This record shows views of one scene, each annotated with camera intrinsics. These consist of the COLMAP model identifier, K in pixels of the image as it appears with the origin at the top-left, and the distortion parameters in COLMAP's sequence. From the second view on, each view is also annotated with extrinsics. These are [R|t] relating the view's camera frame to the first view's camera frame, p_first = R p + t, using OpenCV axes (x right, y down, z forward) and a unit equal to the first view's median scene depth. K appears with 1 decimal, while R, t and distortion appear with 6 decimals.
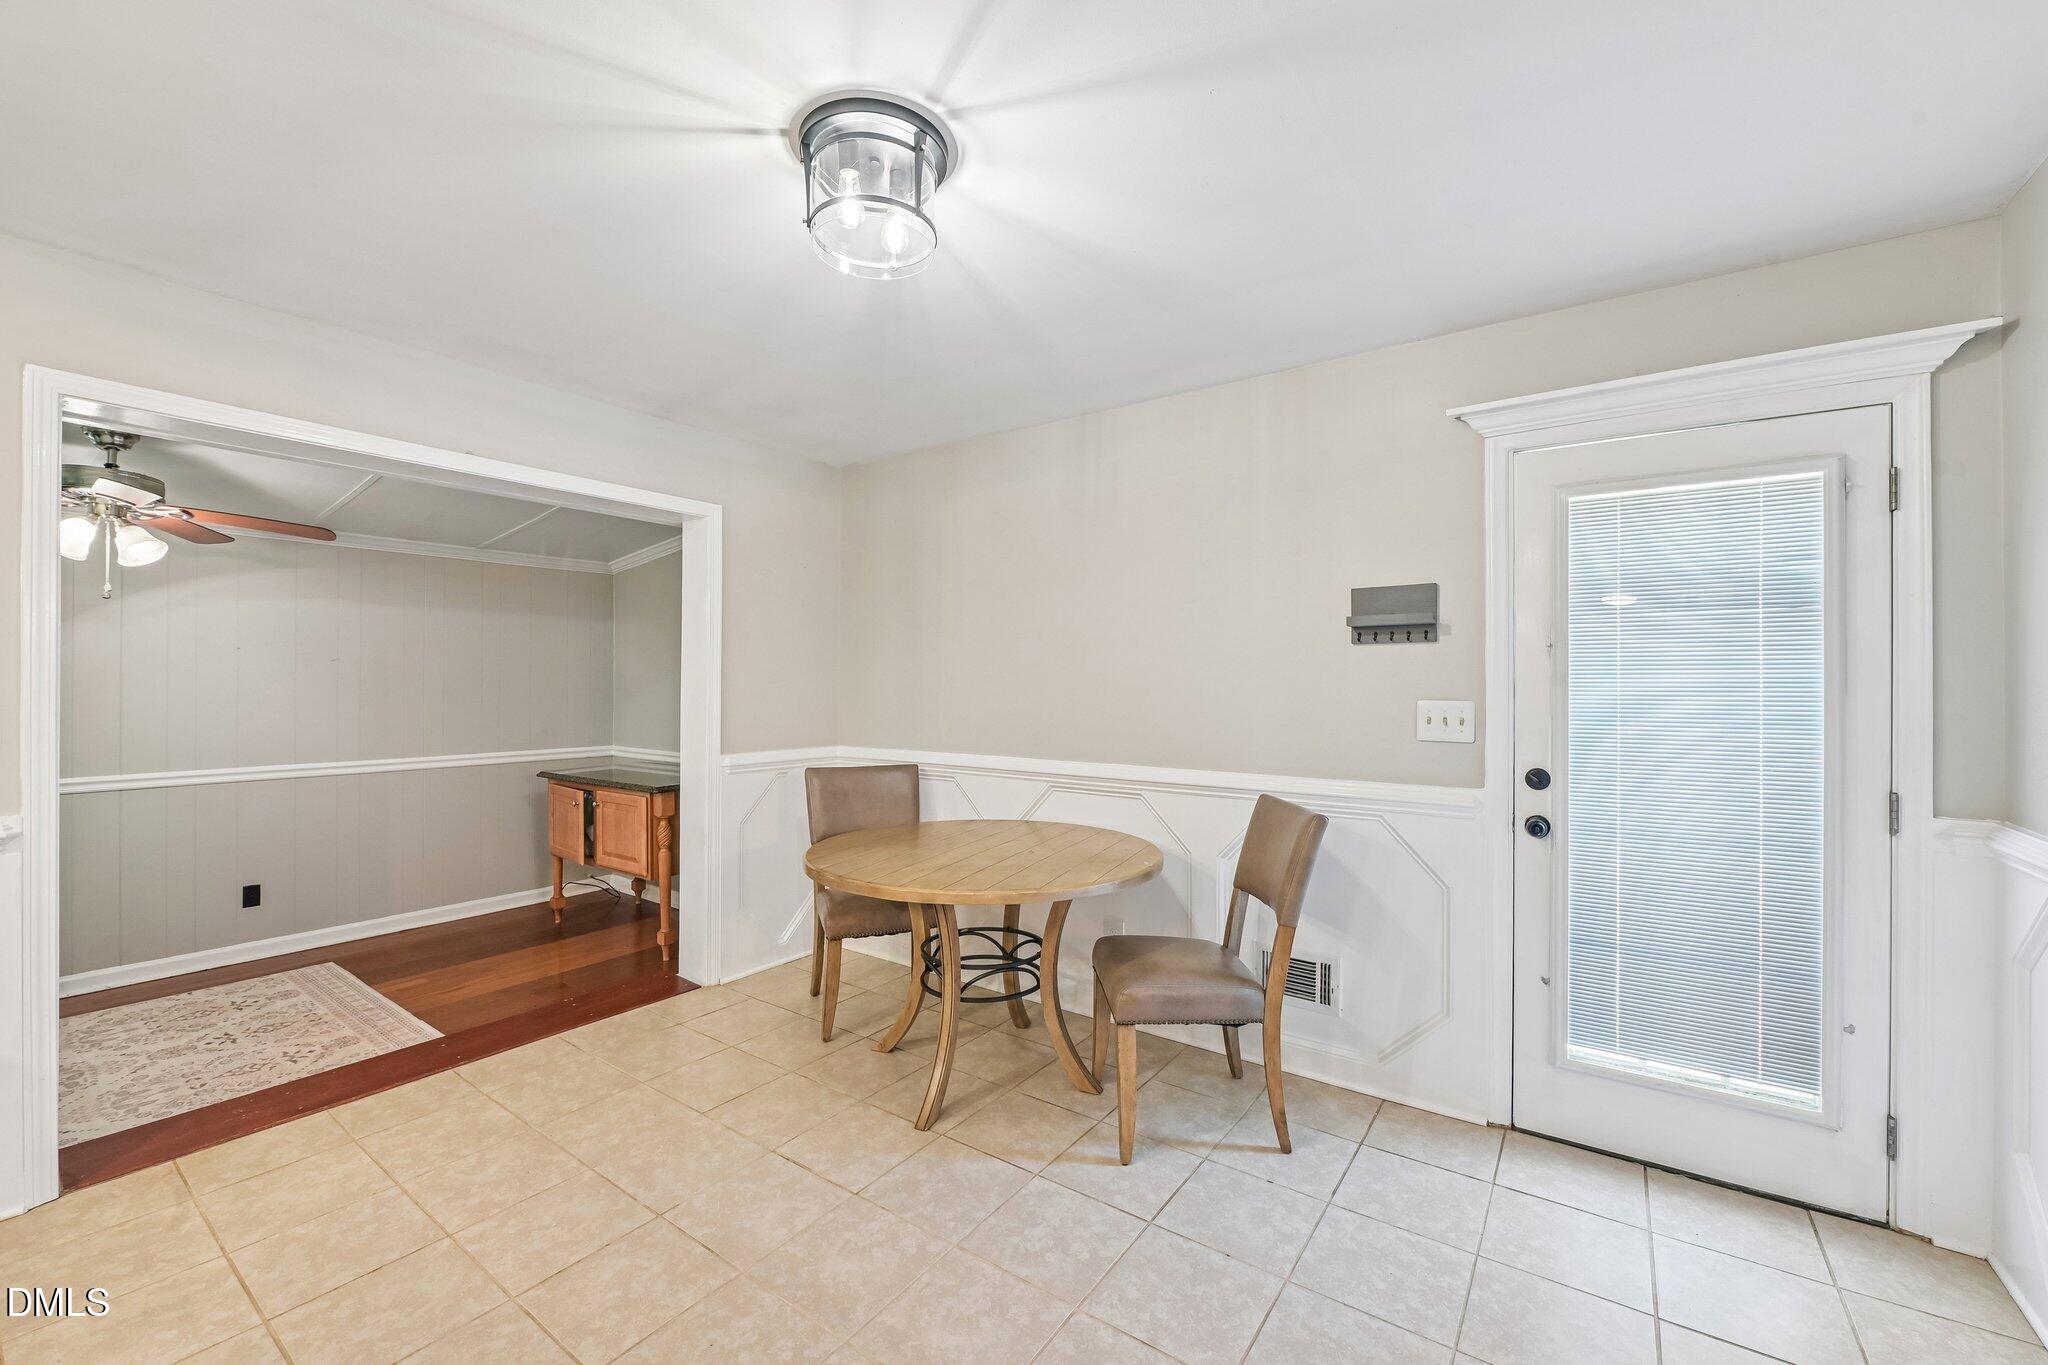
lens RADIAL K [[811.2, 0, 1009.8], [0, 811.2, 693.5], [0, 0, 1]] dist [-0.013640, -0.000172]
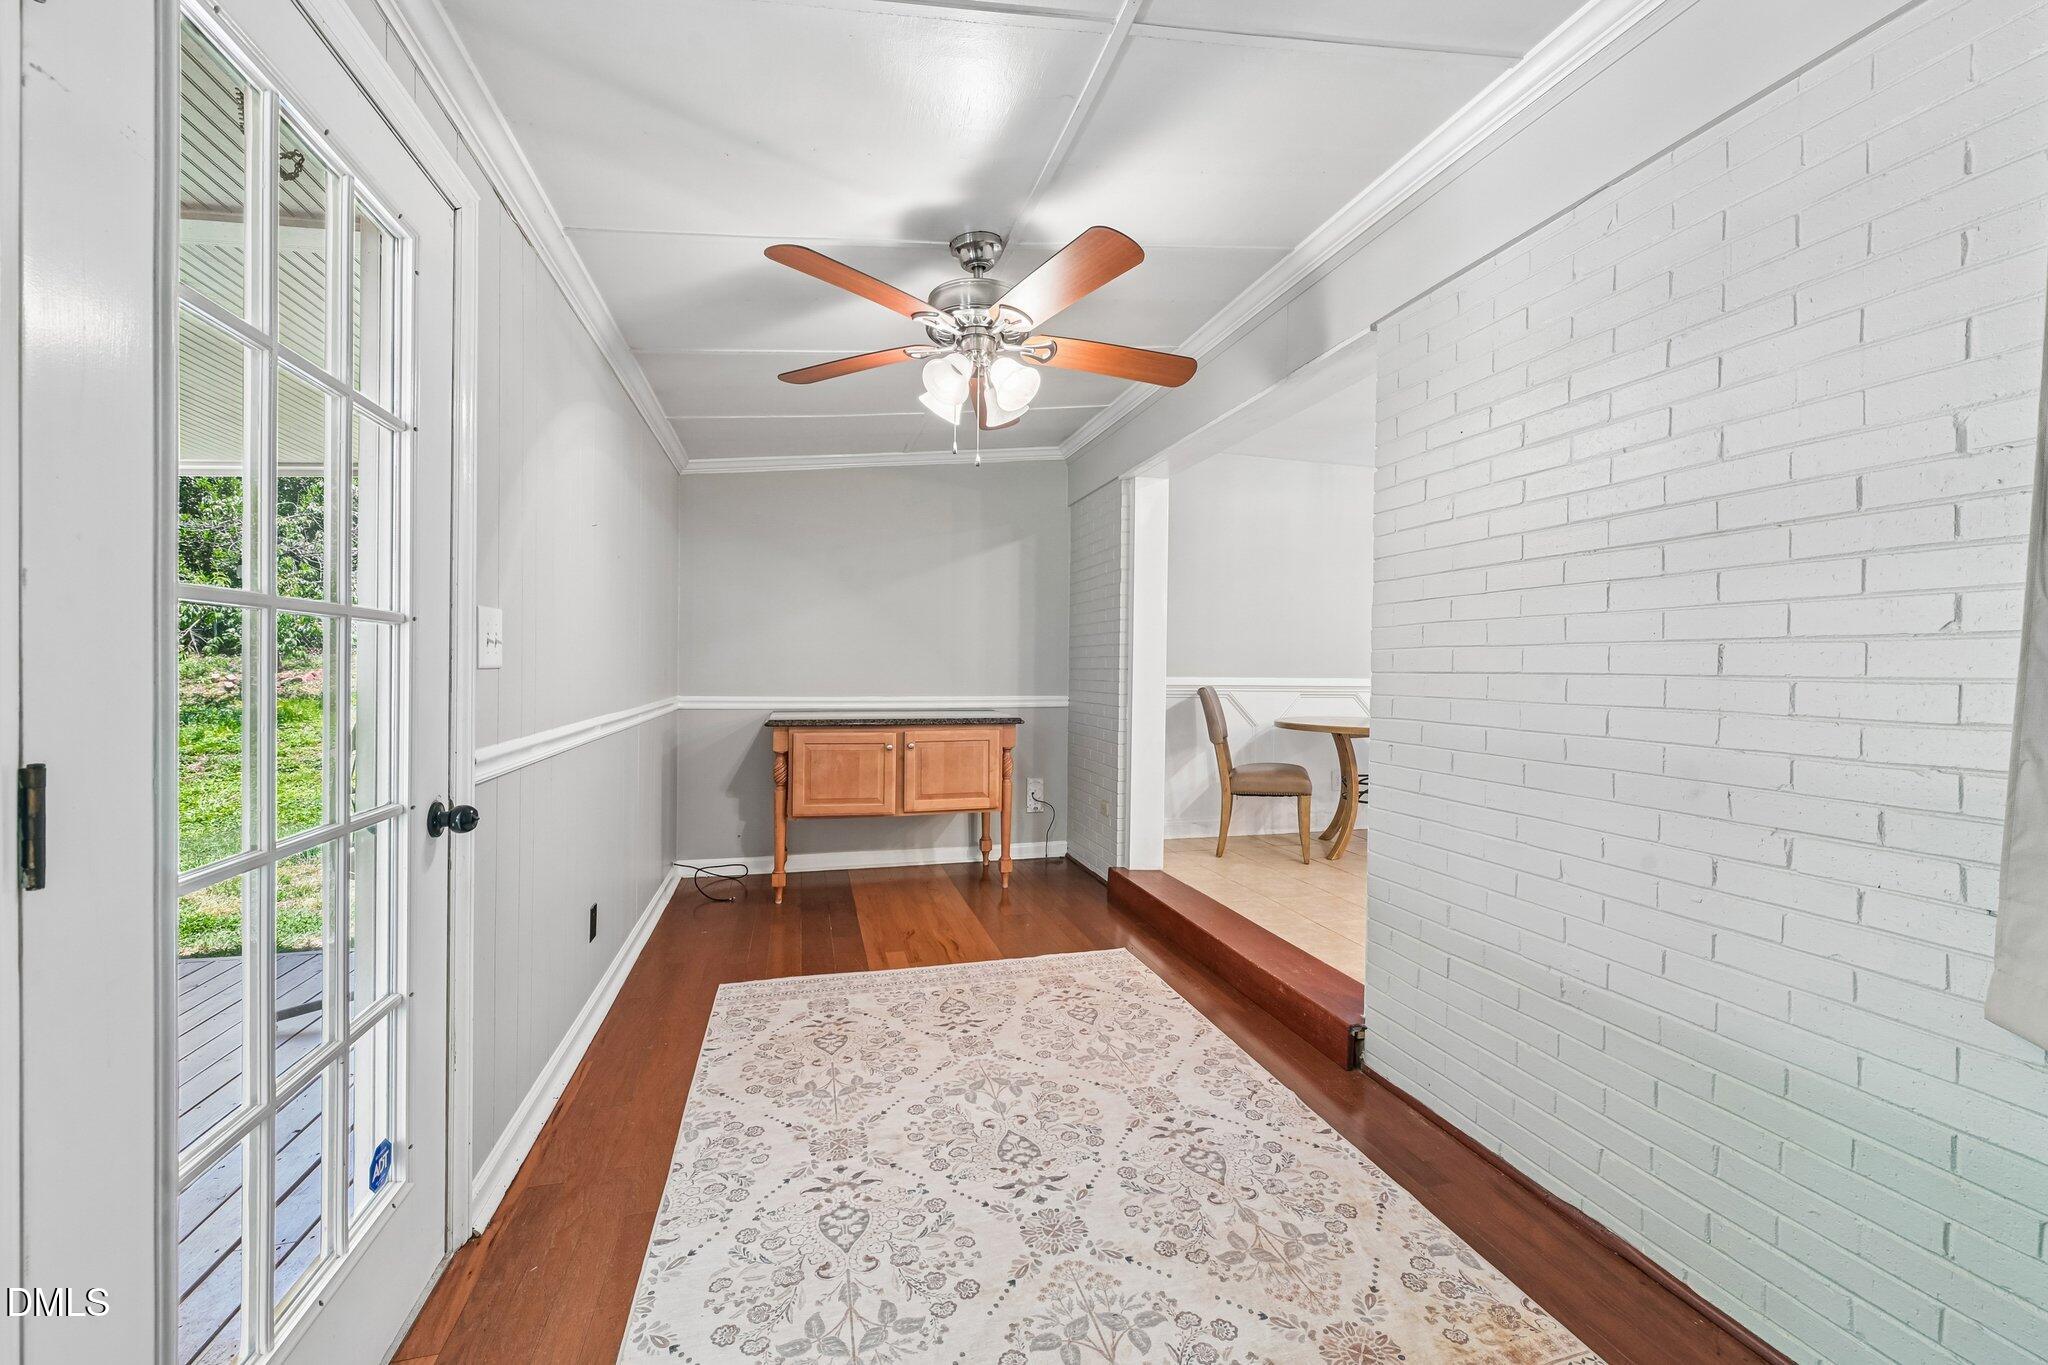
lens RADIAL K [[811.2, 0, 1030.1], [0, 811.2, 674.9], [0, 0, 1]] dist [-0.013640, -0.000172]
pose [[0.632254, -0.004570, 0.774748, -1.440182], [-0.006247, 0.999920, 0.010996, 0.056459], [-0.774736, -0.011792, 0.632175, 0.384390]]
